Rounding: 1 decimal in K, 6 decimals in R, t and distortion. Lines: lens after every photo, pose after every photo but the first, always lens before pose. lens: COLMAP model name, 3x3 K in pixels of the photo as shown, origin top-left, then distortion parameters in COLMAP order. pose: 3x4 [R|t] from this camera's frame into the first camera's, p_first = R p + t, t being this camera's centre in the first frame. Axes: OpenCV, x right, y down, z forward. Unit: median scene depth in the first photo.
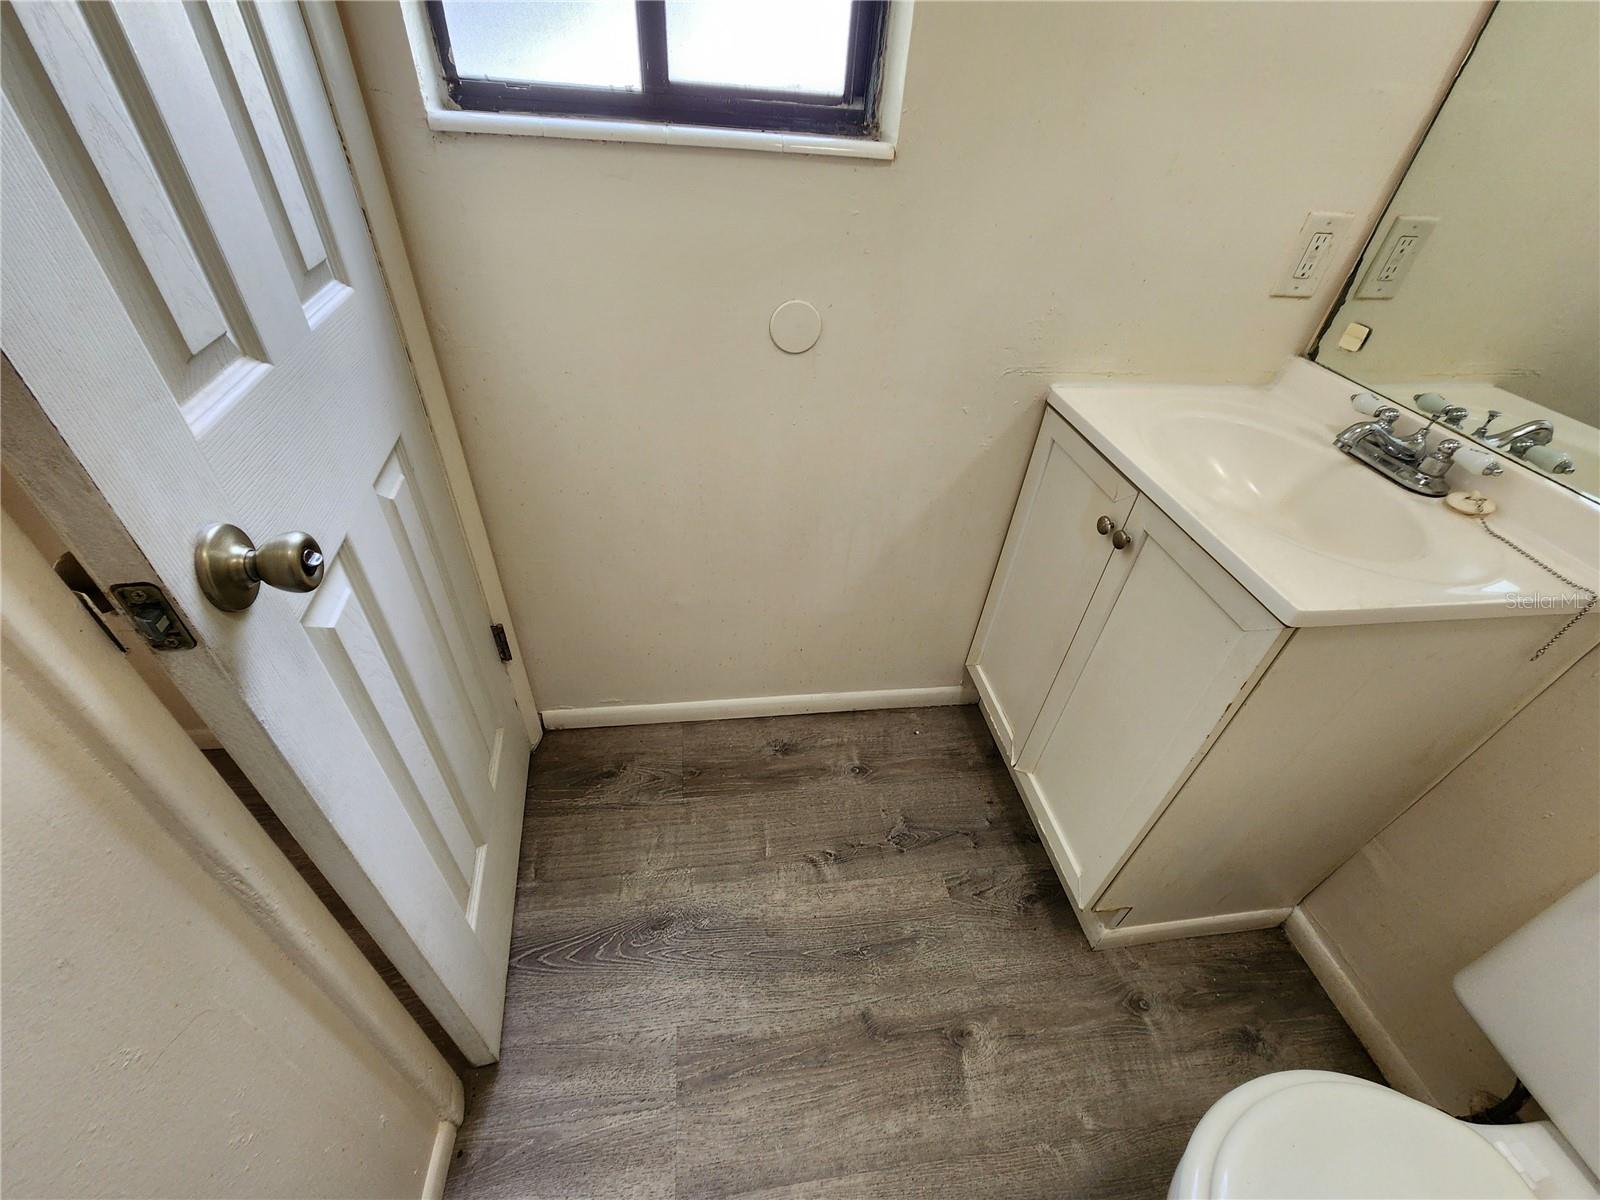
lens RADIAL K [[658.7, 0, 800.5], [0, 658.7, 602.7], [0, 0, 1]] dist [-0.000915, 0.000688]
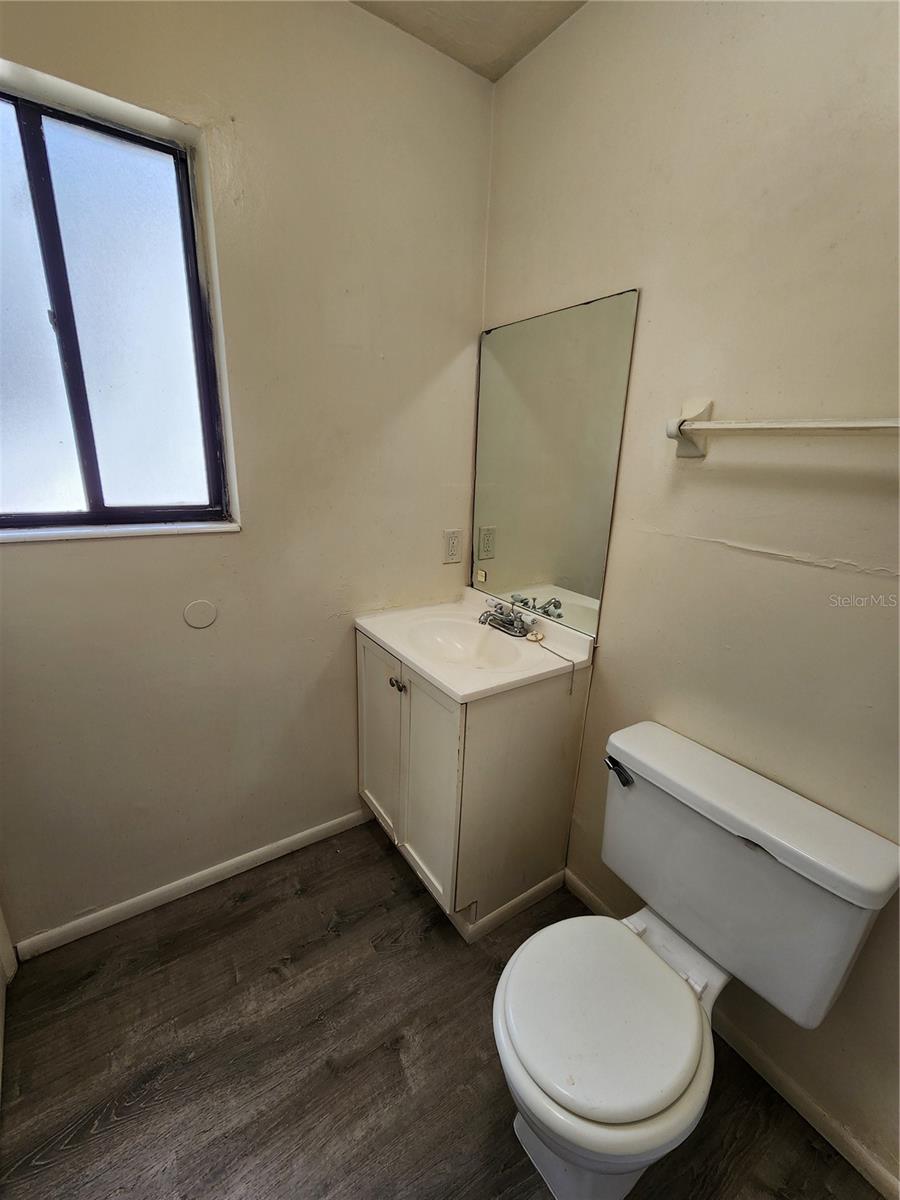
lens RADIAL K [[494.0, 0, 449.8], [0, 494.0, 600.5], [0, 0, 1]] dist [-0.000915, 0.000688]
pose [[0.898993, -0.154516, 0.409800, 0.052109], [0.292414, 0.908352, -0.298982, 0.131321], [-0.326045, 0.388614, 0.861785, -0.349628]]
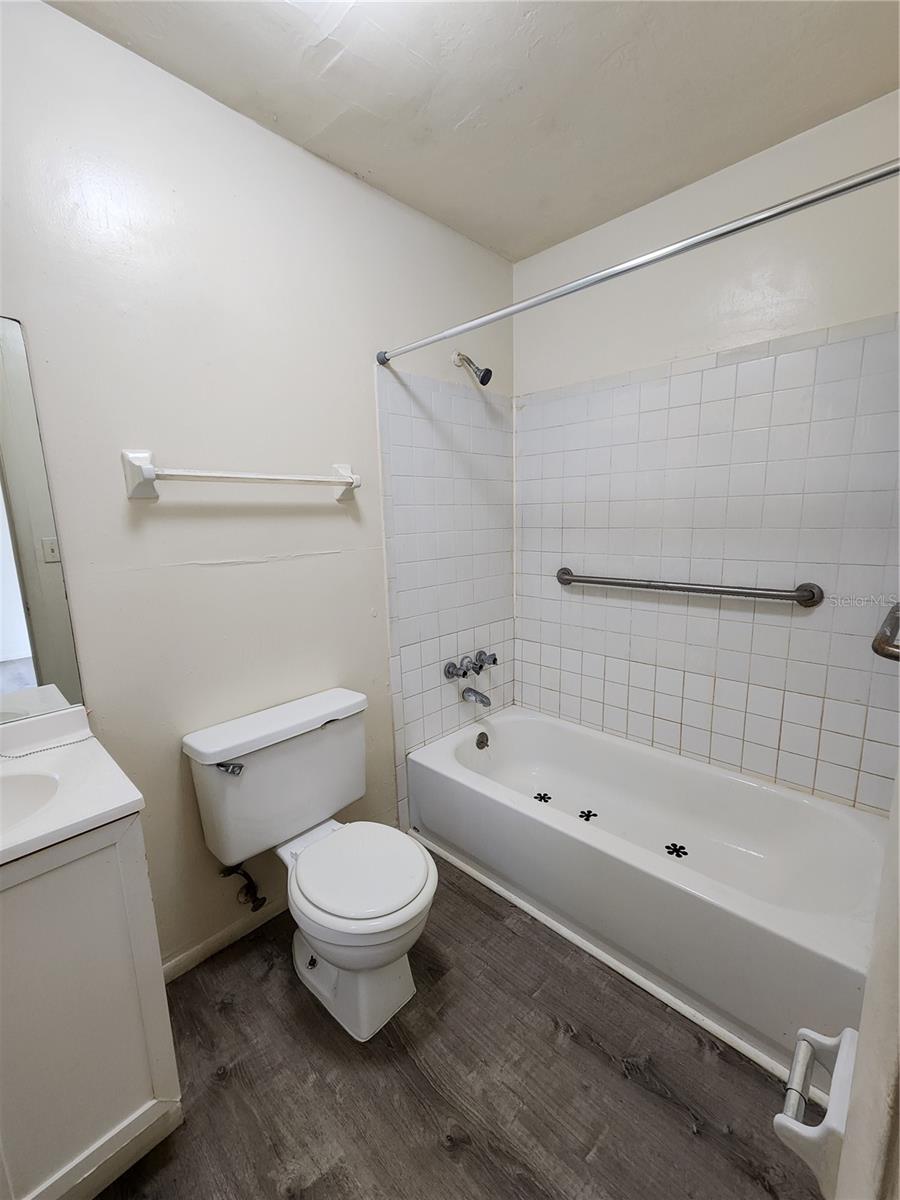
lens RADIAL K [[494.0, 0, 451.5], [0, 494.0, 603.2], [0, 0, 1]] dist [-0.000915, 0.000688]
pose [[-0.621695, -0.185724, 0.760921, -0.406693], [0.484114, 0.672585, 0.559699, -0.416350], [-0.615734, 0.716335, -0.328231, 0.346581]]
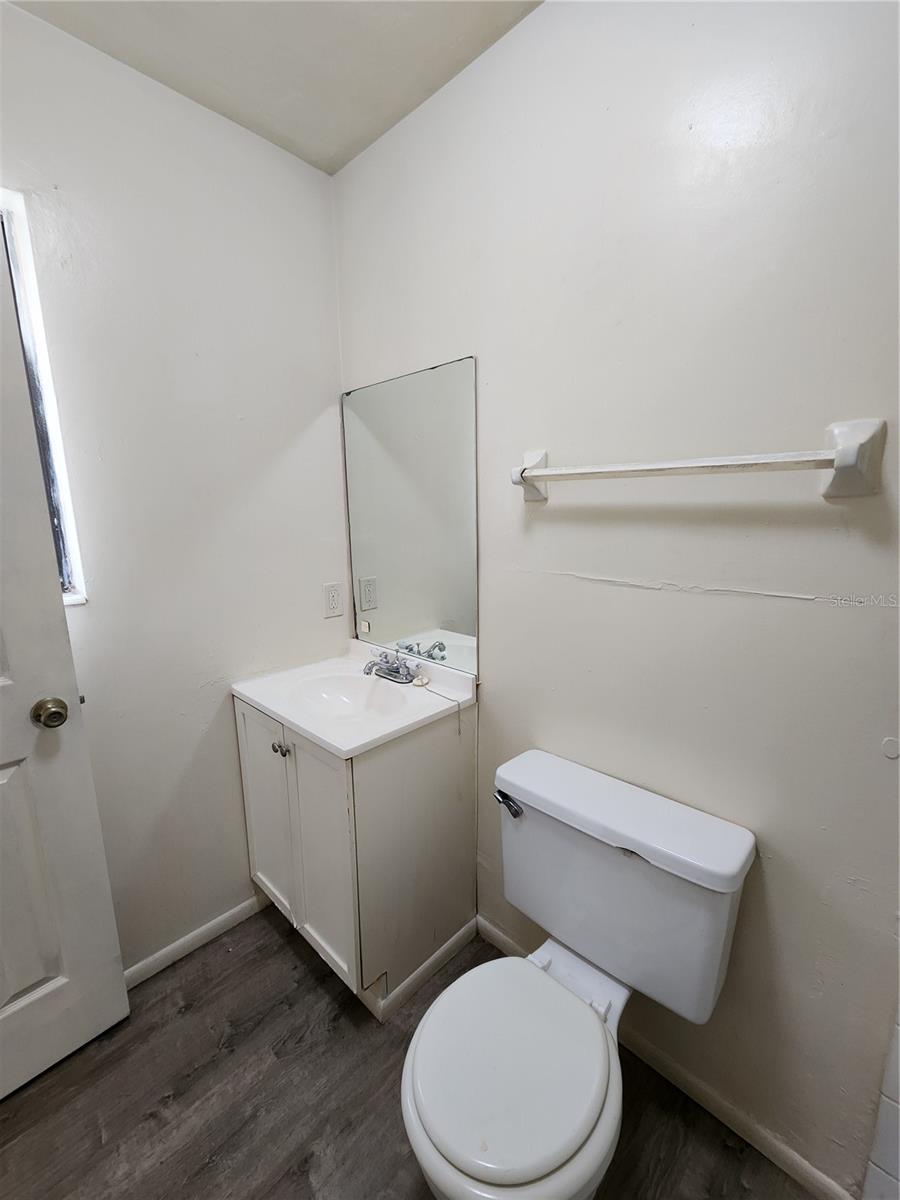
lens RADIAL K [[494.0, 0, 449.6], [0, 494.0, 601.7], [0, 0, 1]] dist [-0.000915, 0.000688]
pose [[0.783592, -0.186343, 0.592672, 0.096131], [0.438361, 0.841834, -0.314890, 0.164693], [-0.440254, 0.506550, 0.741339, -0.378698]]
